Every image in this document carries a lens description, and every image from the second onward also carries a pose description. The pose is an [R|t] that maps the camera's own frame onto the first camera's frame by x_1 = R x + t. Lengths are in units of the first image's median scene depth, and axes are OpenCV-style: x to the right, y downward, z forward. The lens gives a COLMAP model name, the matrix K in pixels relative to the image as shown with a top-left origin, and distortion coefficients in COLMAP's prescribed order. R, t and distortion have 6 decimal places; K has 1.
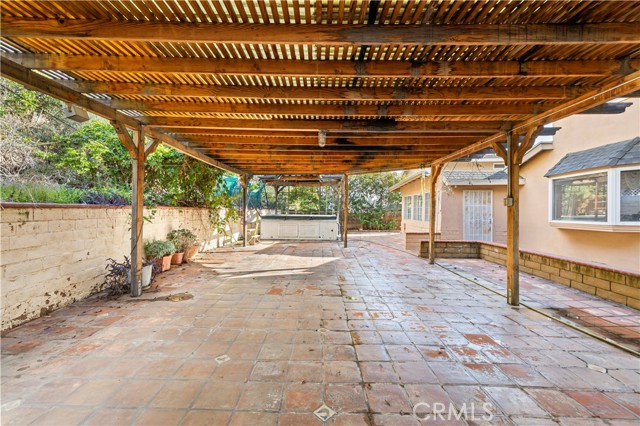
lens RADIAL K [[270.6, 0, 318.5], [0, 270.6, 212.0], [0, 0, 1]] dist [0.000472, -0.000323]
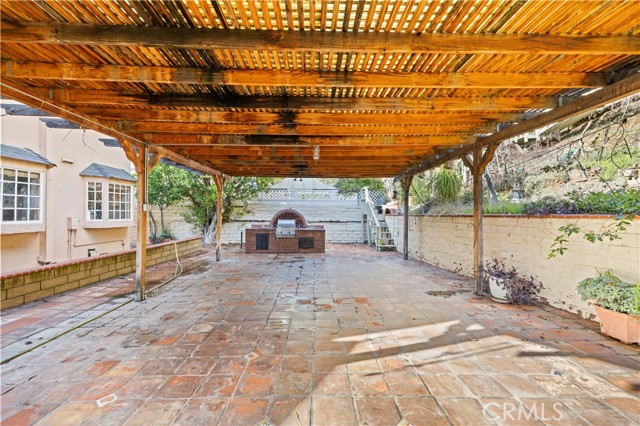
lens RADIAL K [[270.6, 0, 318.5], [0, 270.6, 212.0], [0, 0, 1]] dist [0.000472, -0.000323]
pose [[-0.999694, -0.014331, -0.020140, 0.021942], [-0.014414, 0.999888, 0.003946, -0.030223], [0.020081, 0.004235, -0.999789, 1.916842]]
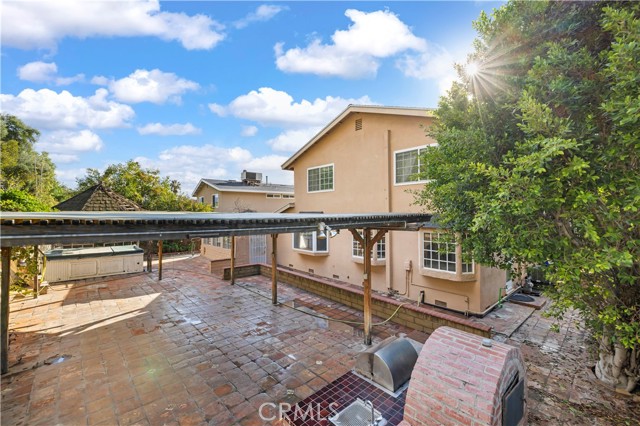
lens RADIAL K [[270.6, 0, 318.5], [0, 270.6, 212.0], [0, 0, 1]] dist [0.000472, -0.000323]
pose [[0.722809, -0.003455, 0.691039, -0.451594], [0.005714, 0.999983, -0.000976, -0.336004], [-0.691024, 0.004654, 0.722817, -0.702937]]
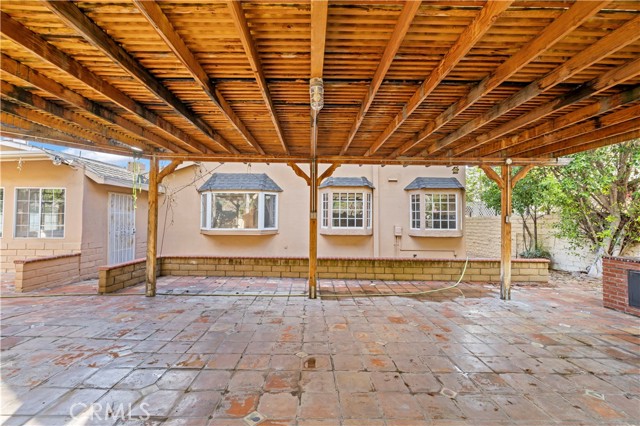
lens RADIAL K [[270.6, 0, 318.5], [0, 270.6, 212.0], [0, 0, 1]] dist [0.000472, -0.000323]
pose [[-0.024865, 0.025053, 0.999377, -0.474282], [-0.004343, 0.999674, -0.025168, -0.018311], [-0.999681, -0.004966, -0.024748, 0.911061]]
